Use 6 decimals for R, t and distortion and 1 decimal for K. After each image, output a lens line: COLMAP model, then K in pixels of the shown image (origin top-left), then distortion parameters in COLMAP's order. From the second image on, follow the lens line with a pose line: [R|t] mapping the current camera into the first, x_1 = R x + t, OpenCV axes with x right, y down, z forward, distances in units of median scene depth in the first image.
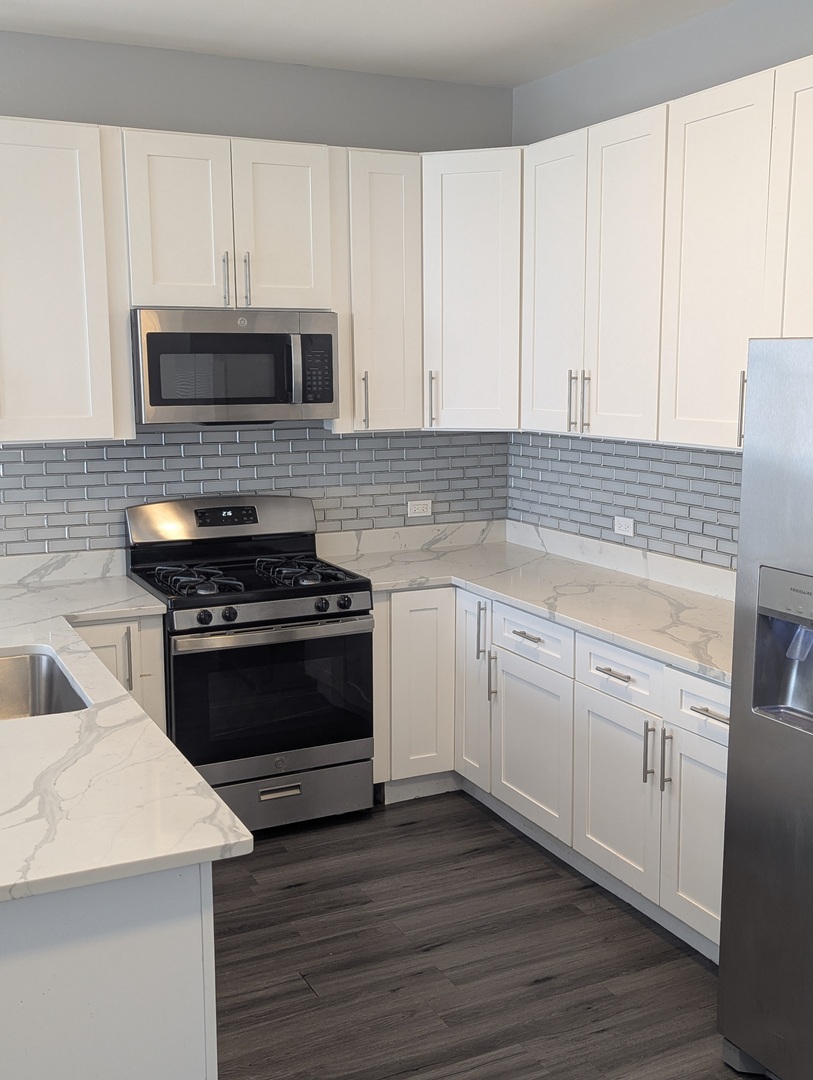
lens RADIAL K [[1140.0, 0, 406.5], [0, 1140.0, 540.0], [0, 0, 1]] dist [-0.003841, -0.010903]
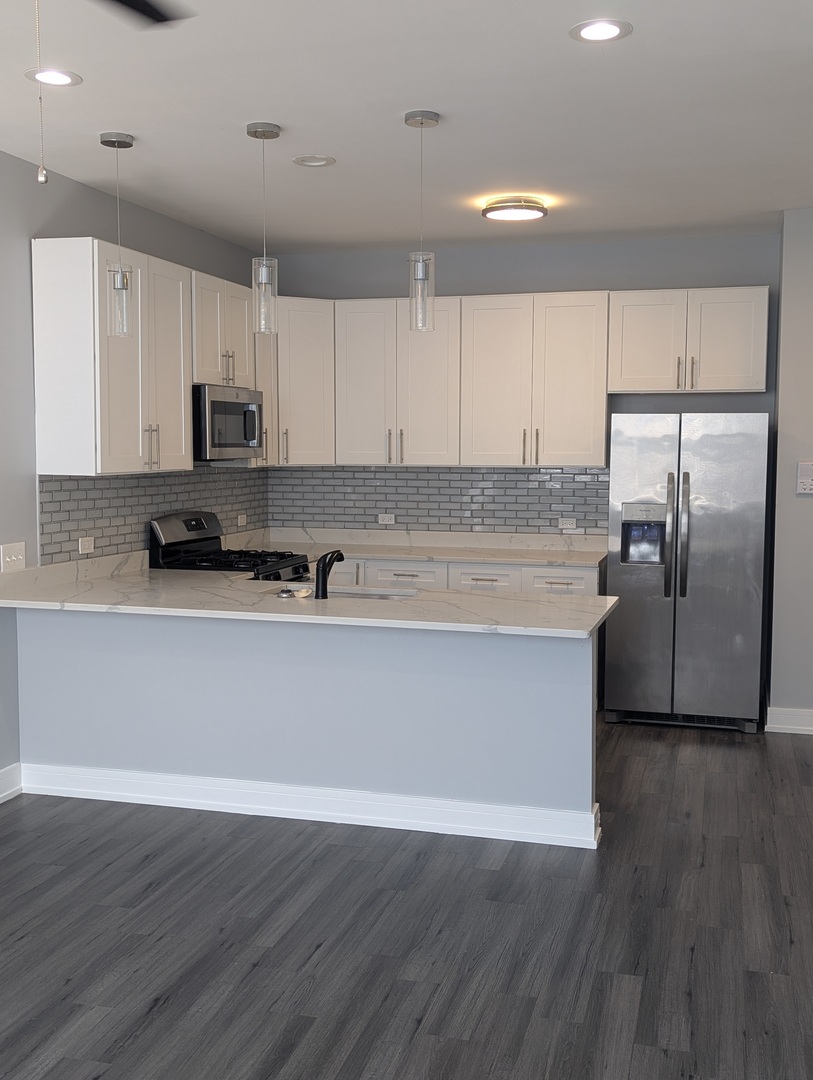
lens RADIAL K [[1140.0, 0, 406.5], [0, 1140.0, 540.0], [0, 0, 1]] dist [-0.003841, -0.010903]
pose [[0.667233, -0.055412, 0.742785, -1.114575], [0.105601, 0.994193, -0.020694, 0.060732], [-0.737325, 0.092246, 0.669210, -0.195815]]
